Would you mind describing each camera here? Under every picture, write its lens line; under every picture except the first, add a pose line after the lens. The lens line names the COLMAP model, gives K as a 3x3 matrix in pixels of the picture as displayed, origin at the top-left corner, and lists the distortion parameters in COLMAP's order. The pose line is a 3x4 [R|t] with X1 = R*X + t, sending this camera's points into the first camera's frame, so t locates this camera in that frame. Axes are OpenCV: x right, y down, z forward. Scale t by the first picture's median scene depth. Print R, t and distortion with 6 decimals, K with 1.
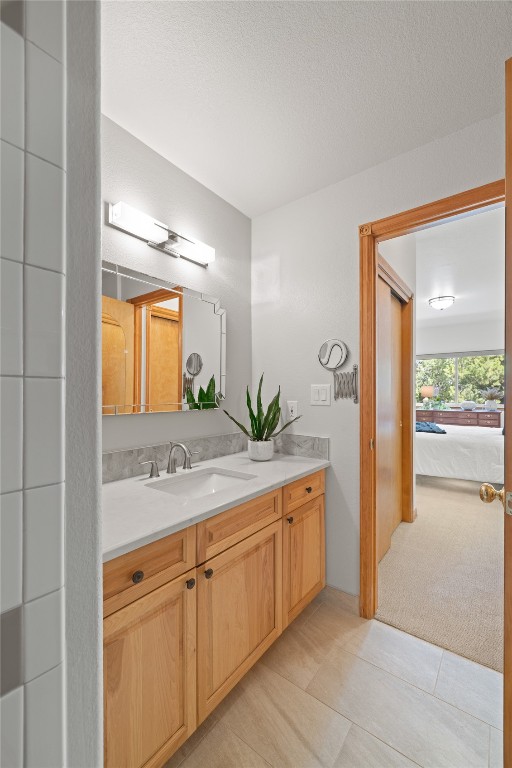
lens RADIAL K [[323.8, 0, 254.2], [0, 323.8, 388.7], [0, 0, 1]] dist [-0.001445, -0.000405]
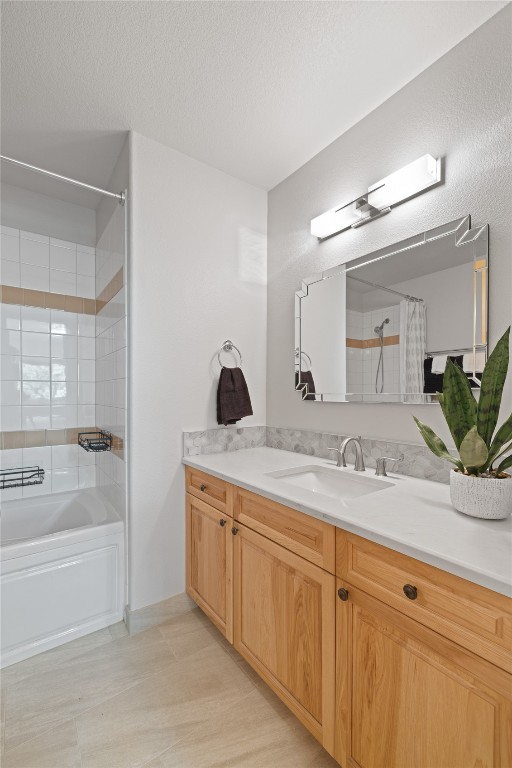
lens RADIAL K [[324.0, 0, 251.9], [0, 324.0, 393.7], [0, 0, 1]] dist [0.001115, -0.000022]
pose [[-0.280521, 0.005417, -0.959833, 0.775256], [0.011779, 0.999928, 0.002201, 0.048346], [0.959776, -0.010688, -0.280565, 1.097966]]
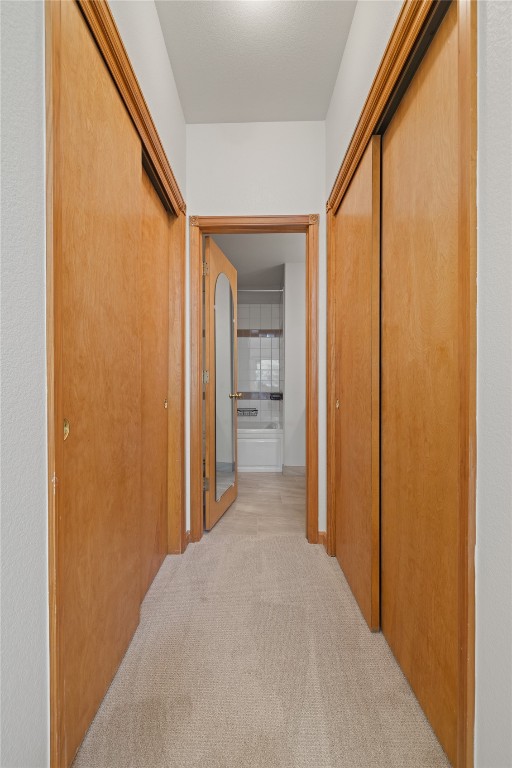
lens RADIAL K [[324.0, 0, 251.9], [0, 324.0, 393.7], [0, 0, 1]] dist [0.001115, -0.000022]
pose [[-0.811803, 0.005890, -0.583902, 1.574689], [0.002558, 0.999975, 0.006531, 0.191028], [0.583926, 0.003808, -0.811798, 2.368811]]
